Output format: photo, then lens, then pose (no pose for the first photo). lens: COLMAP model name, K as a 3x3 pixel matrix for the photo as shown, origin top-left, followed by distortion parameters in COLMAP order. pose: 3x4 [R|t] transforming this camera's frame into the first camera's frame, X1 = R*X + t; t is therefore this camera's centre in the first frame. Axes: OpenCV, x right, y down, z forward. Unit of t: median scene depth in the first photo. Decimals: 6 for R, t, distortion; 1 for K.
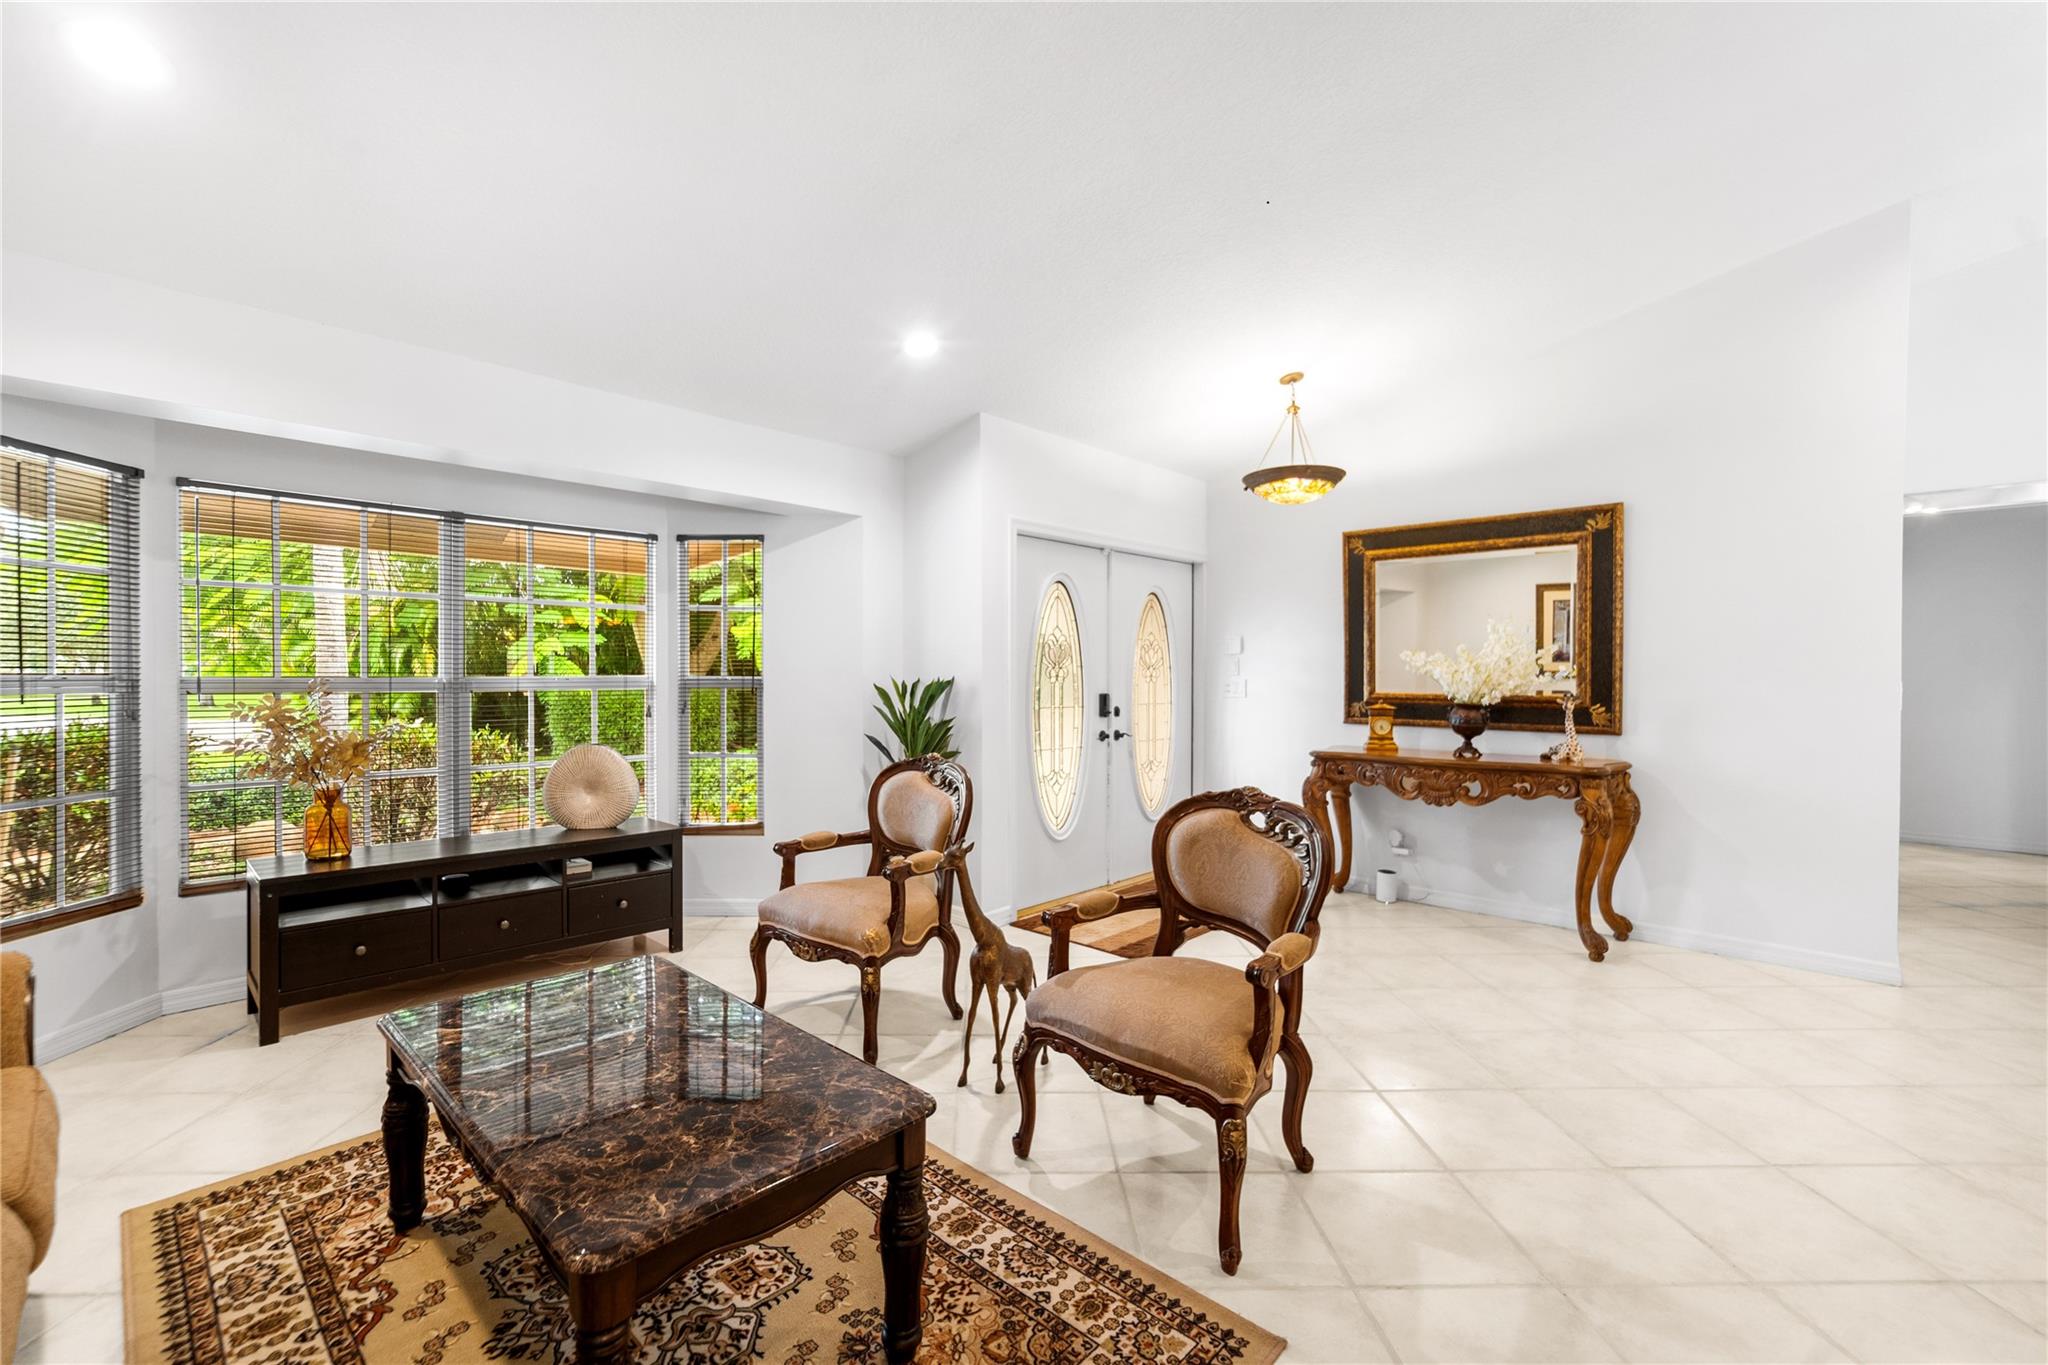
lens RADIAL K [[832.8, 0, 1024.3], [0, 832.8, 685.4], [0, 0, 1]] dist [0.000307, 0.003078]
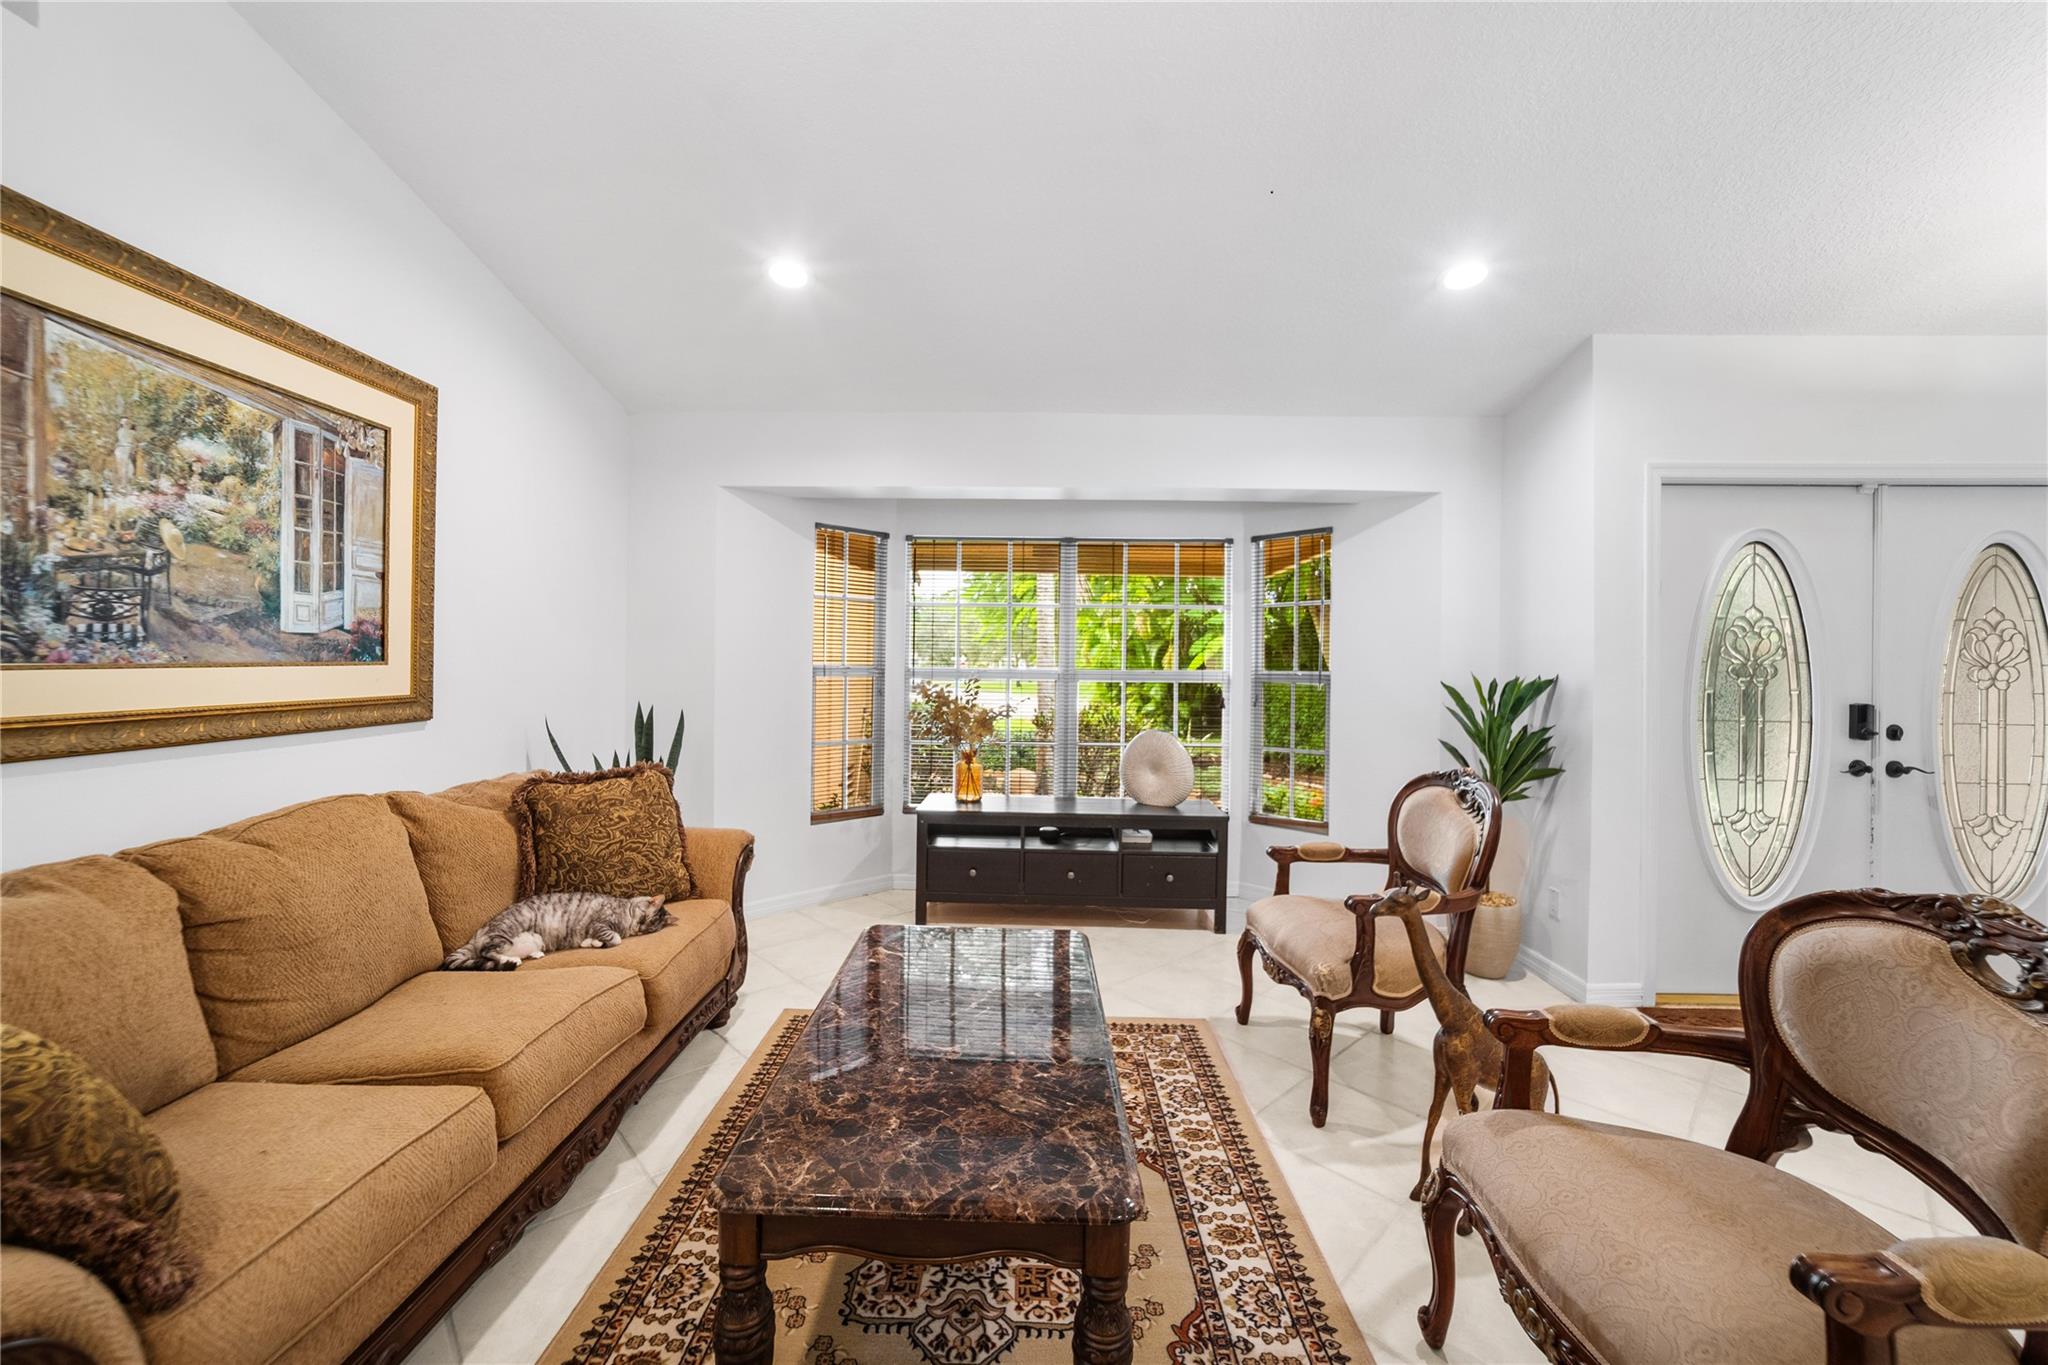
lens RADIAL K [[777.5, 0, 1027.8], [0, 777.5, 663.9], [0, 0, 1]] dist [-0.002101, 0.001404]
pose [[0.682977, 0.002792, -0.730434, 0.179186], [-0.017611, 0.999765, -0.012644, -0.004114], [0.730227, 0.021499, 0.682866, 0.200416]]
